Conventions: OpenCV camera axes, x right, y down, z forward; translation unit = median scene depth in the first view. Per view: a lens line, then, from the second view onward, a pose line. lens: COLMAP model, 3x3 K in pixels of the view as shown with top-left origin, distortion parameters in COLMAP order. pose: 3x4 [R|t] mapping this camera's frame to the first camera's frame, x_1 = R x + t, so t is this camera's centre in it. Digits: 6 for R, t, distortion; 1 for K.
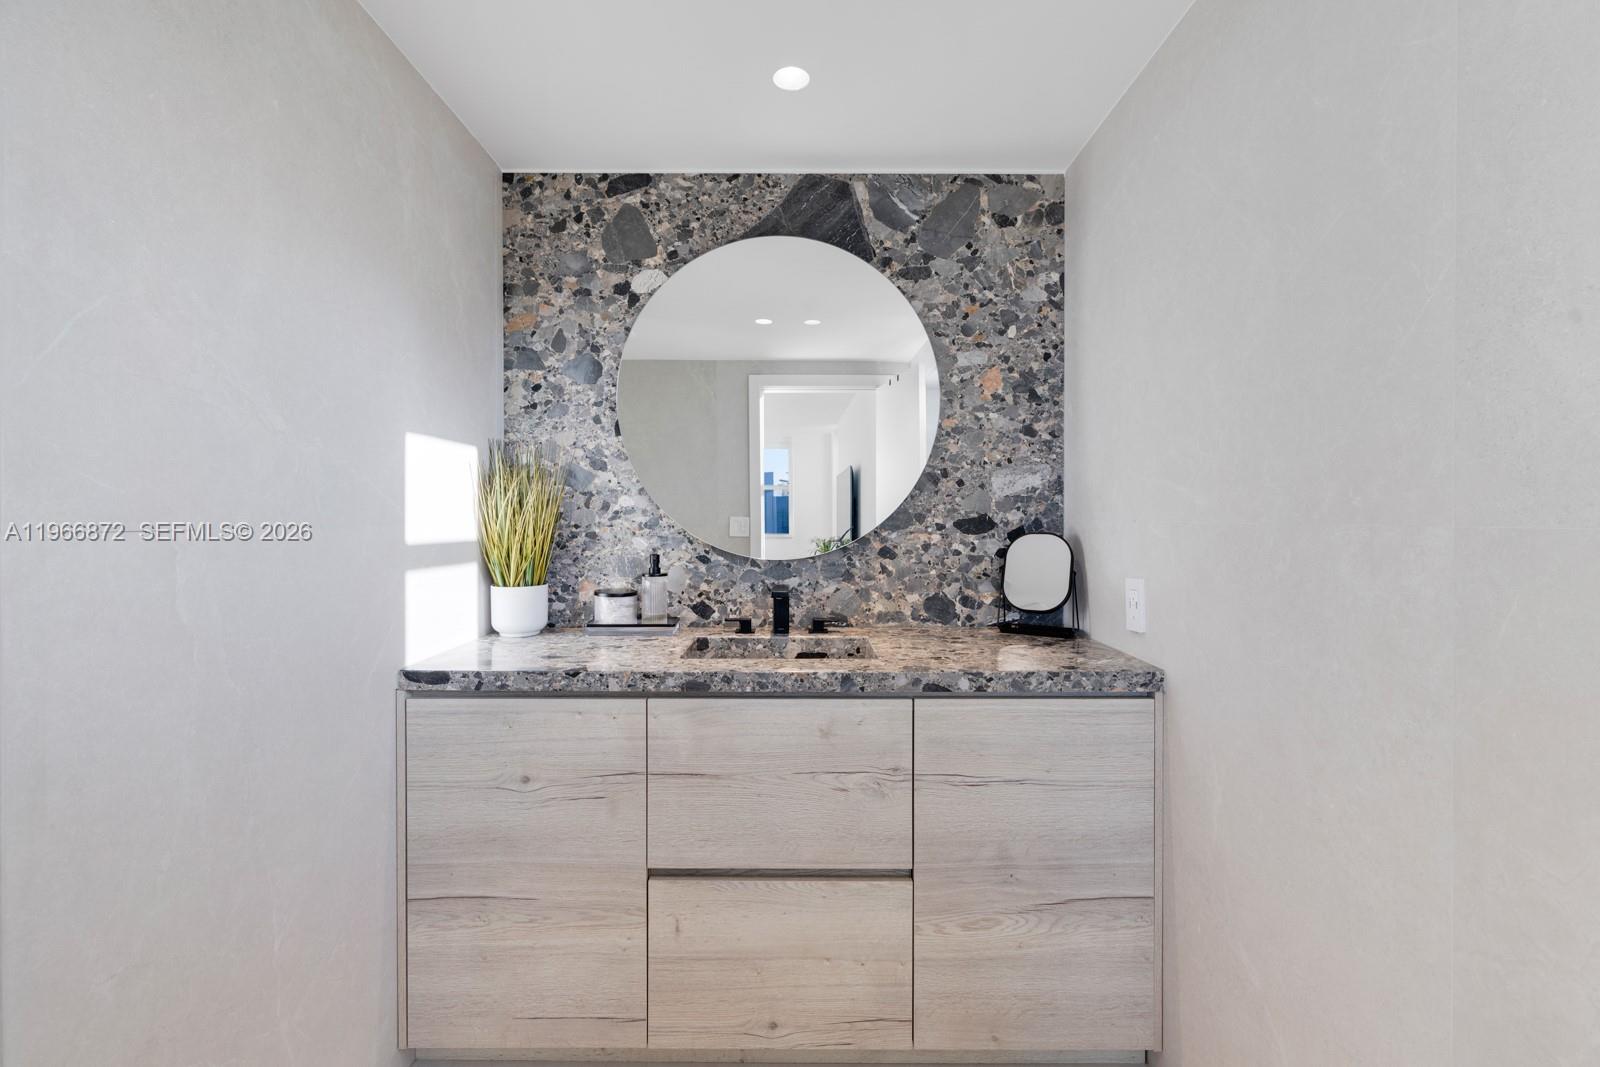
lens RADIAL K [[709.3, 0, 811.6], [0, 709.3, 518.8], [0, 0, 1]] dist [-0.001539, 0.000922]
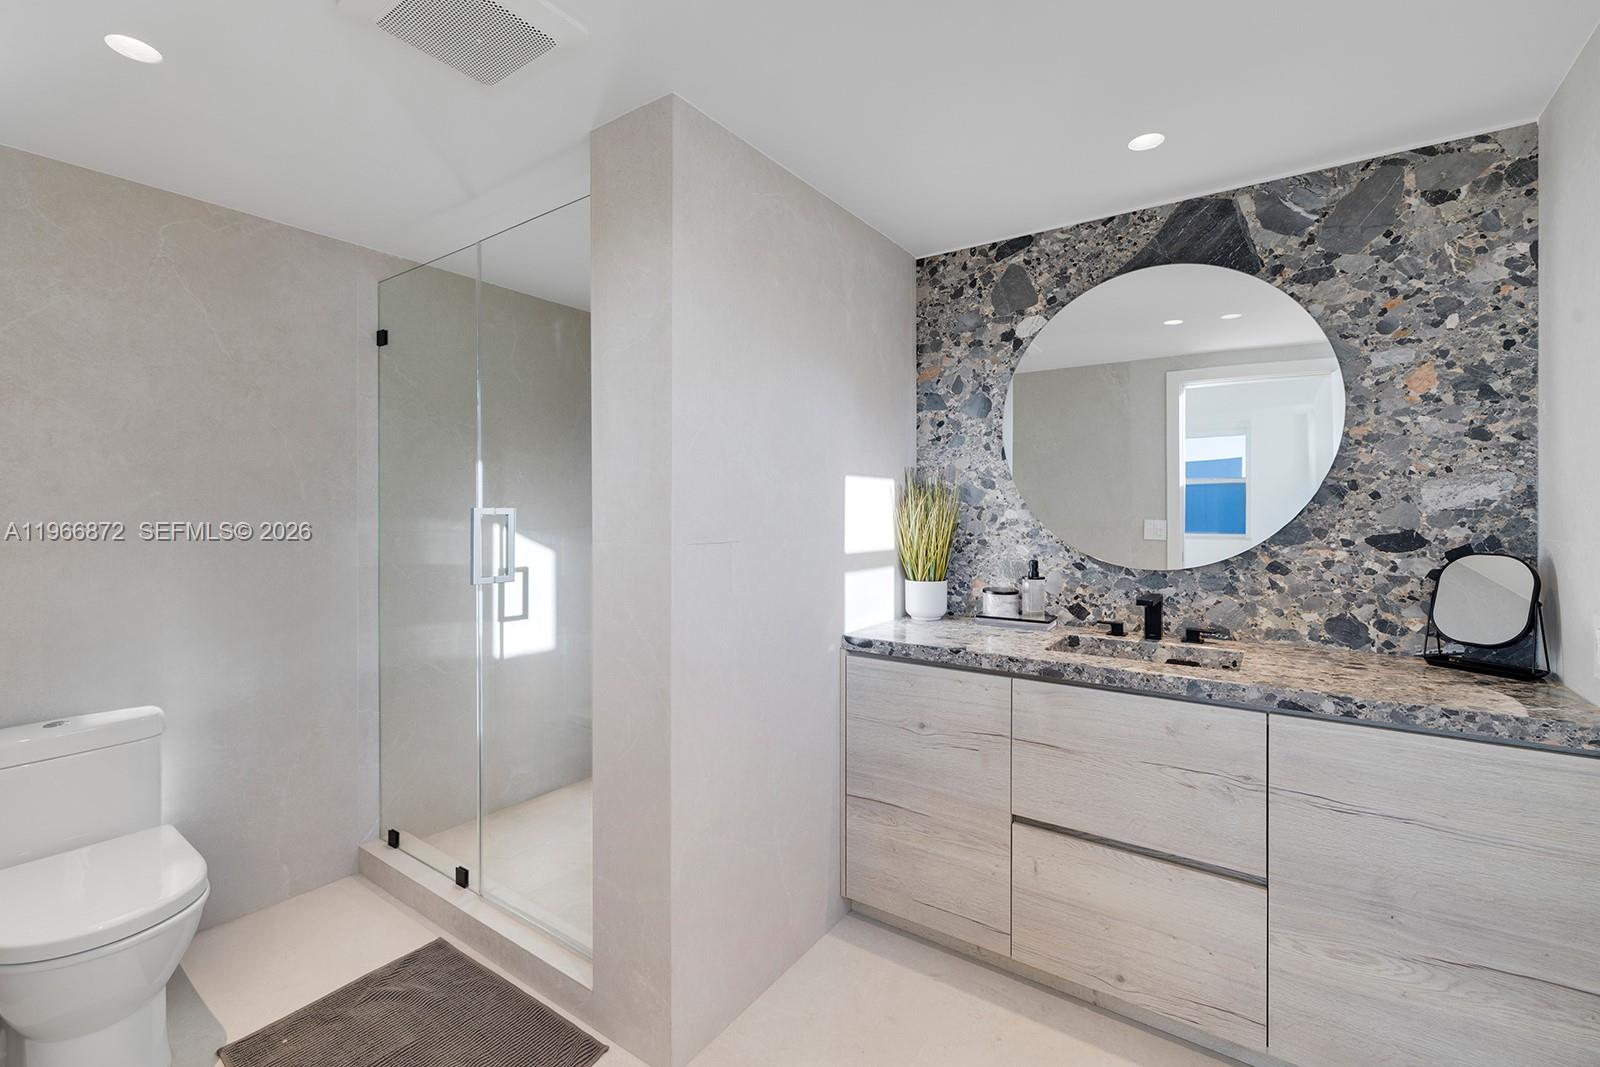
lens RADIAL K [[709.3, 0, 811.6], [0, 709.3, 518.8], [0, 0, 1]] dist [-0.001539, 0.000922]
pose [[0.829122, 0.009726, -0.558983, 0.125139], [-0.005179, 0.999939, 0.009716, -0.027079], [0.559044, -0.005160, 0.829122, -0.169068]]
